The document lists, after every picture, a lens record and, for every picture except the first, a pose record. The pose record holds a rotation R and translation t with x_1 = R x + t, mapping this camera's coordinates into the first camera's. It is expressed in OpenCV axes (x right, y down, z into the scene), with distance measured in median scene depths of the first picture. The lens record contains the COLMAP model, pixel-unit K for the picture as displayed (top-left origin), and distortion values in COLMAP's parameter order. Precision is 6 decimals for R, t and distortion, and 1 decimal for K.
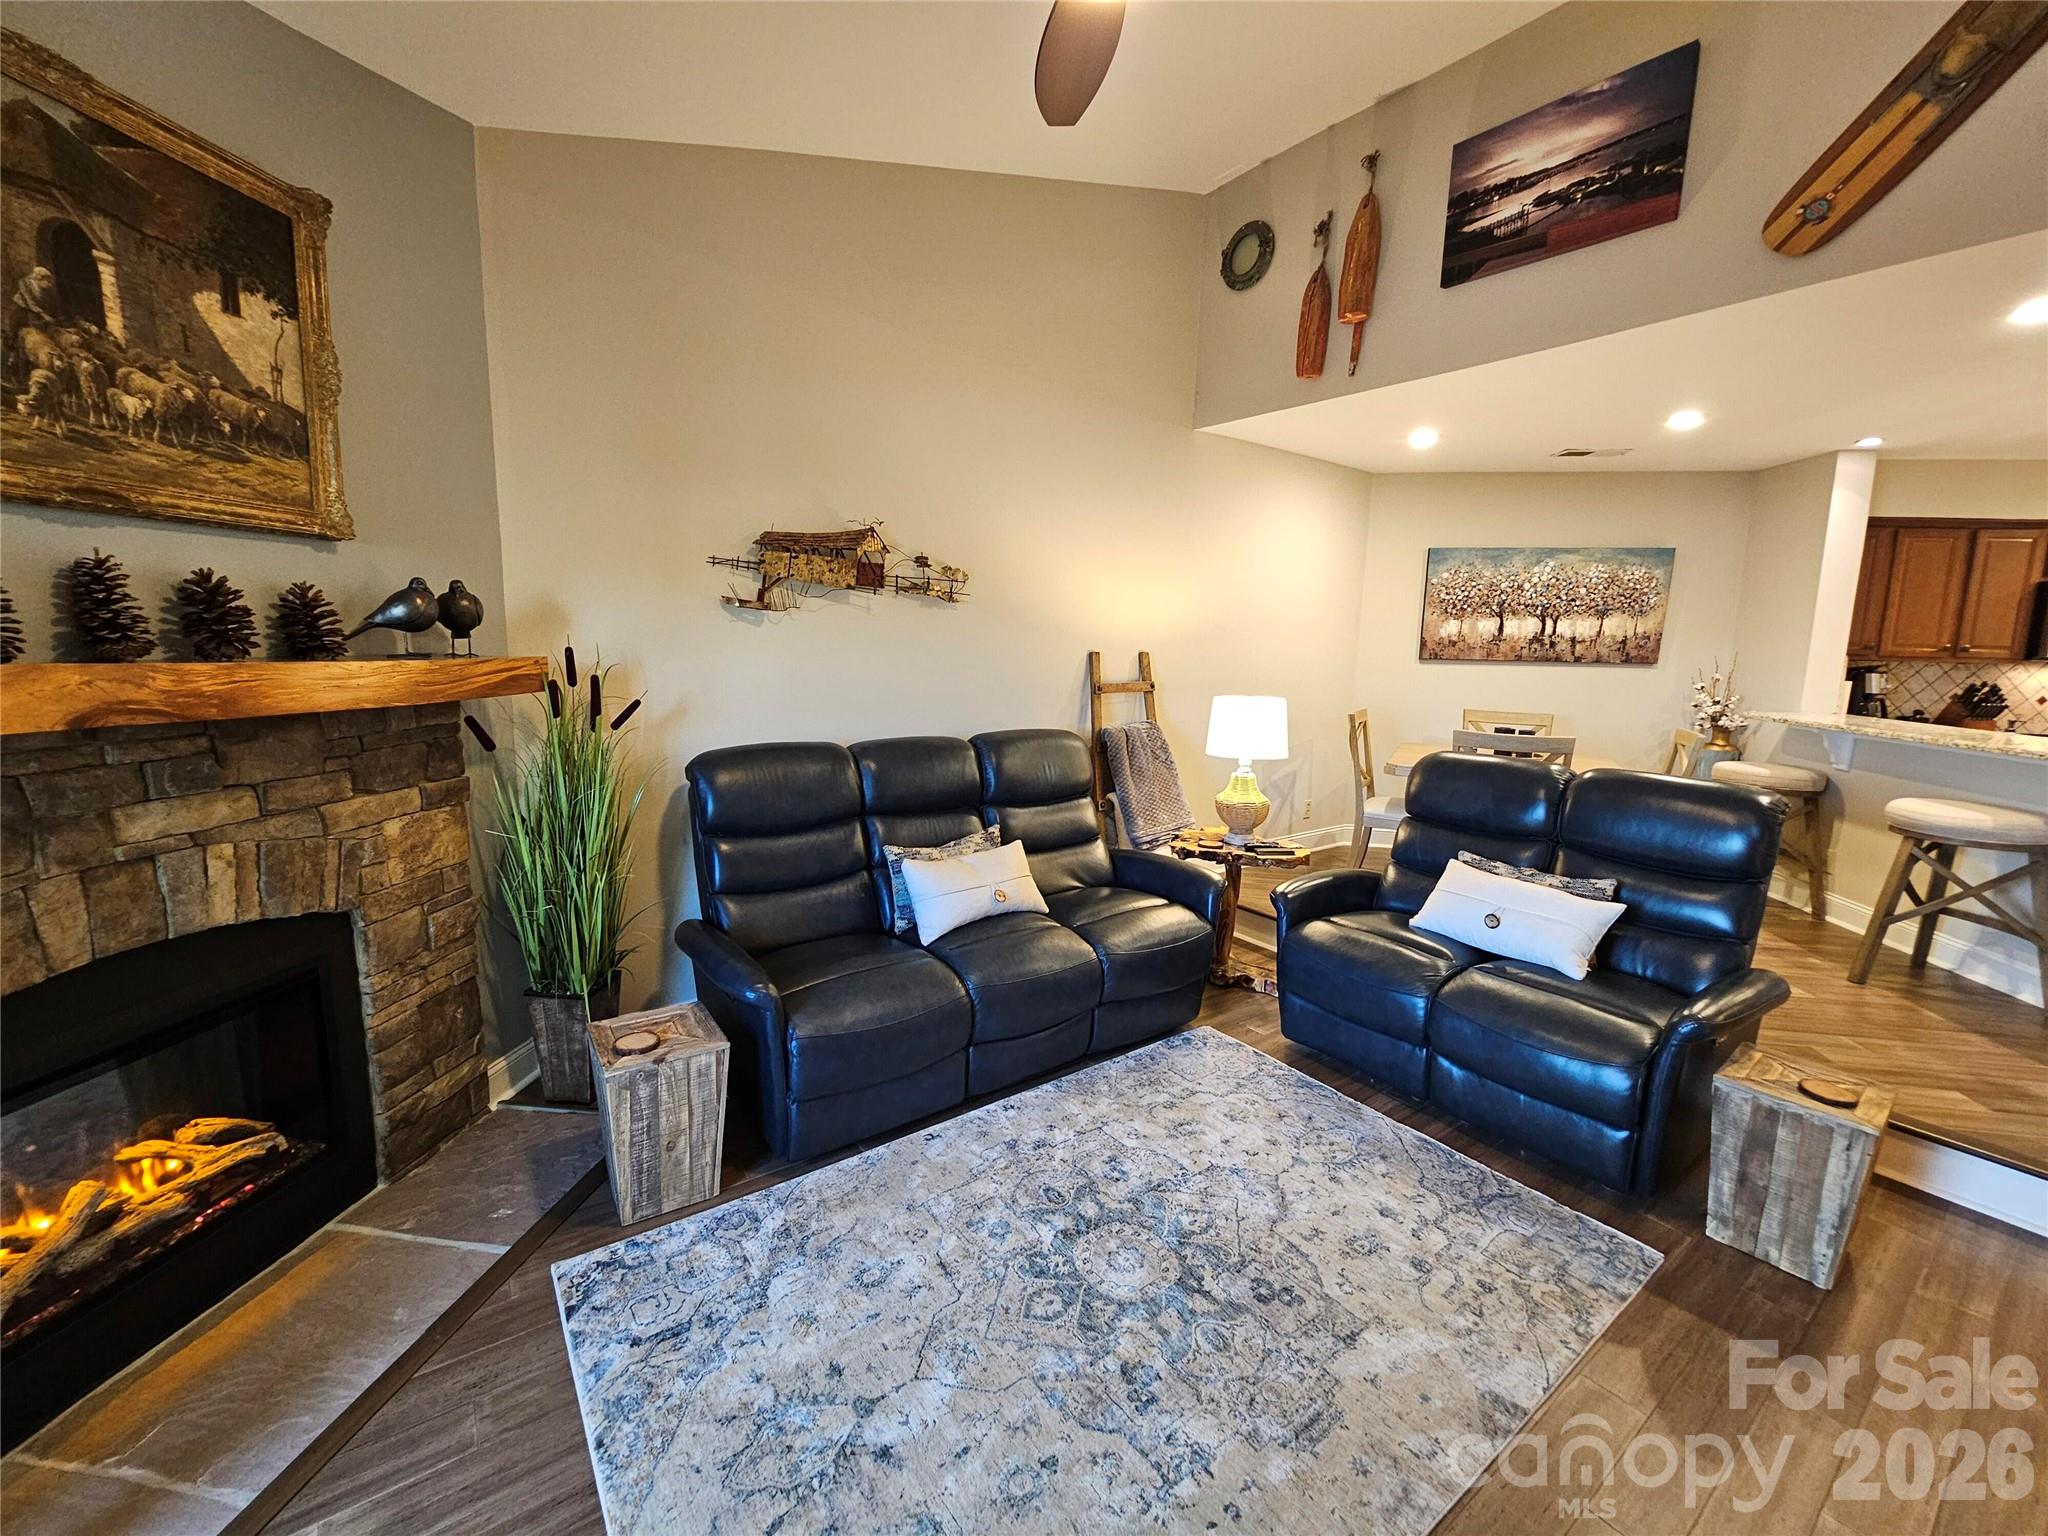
lens RADIAL K [[835.2, 0, 1013.2], [0, 835.2, 774.8], [0, 0, 1]] dist [-0.000239, 0.000239]
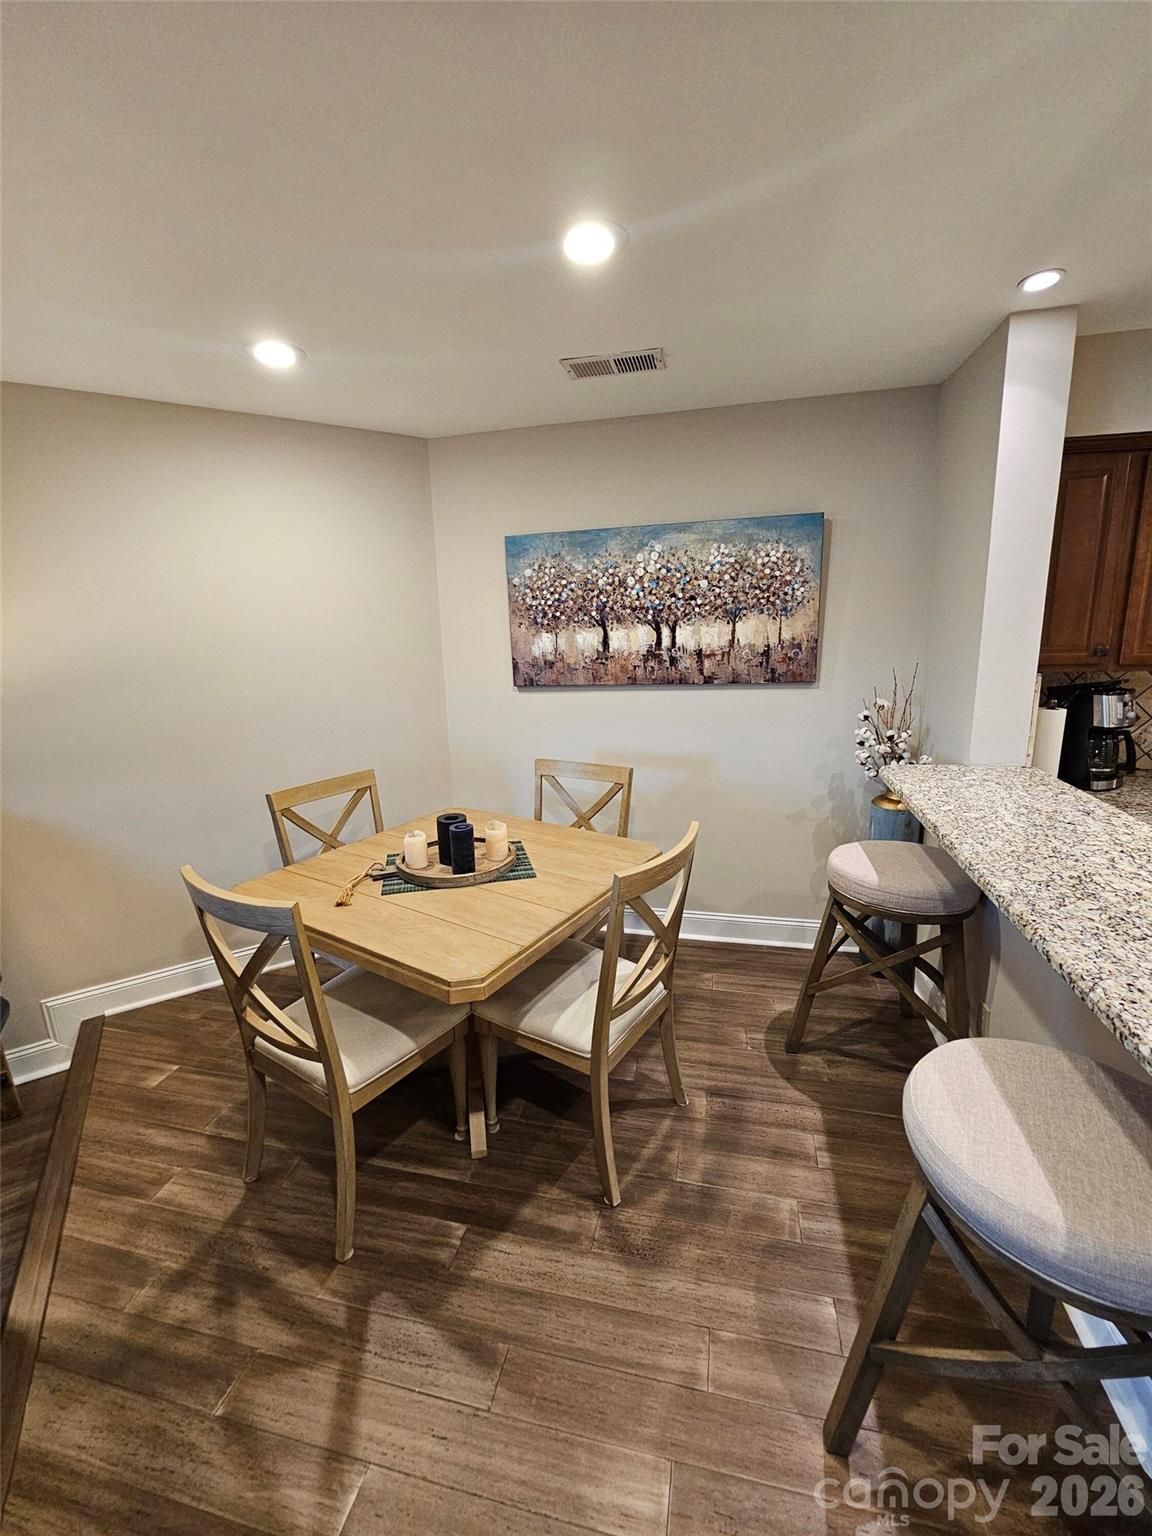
lens RADIAL K [[626.4, 0, 583.1], [0, 626.4, 764.8], [0, 0, 1]] dist [-0.000239, 0.000239]
pose [[0.994929, -0.035210, -0.094221, 0.621621], [0.041457, 0.997012, 0.065185, -0.105672], [0.091644, -0.068761, 0.993415, 0.450576]]
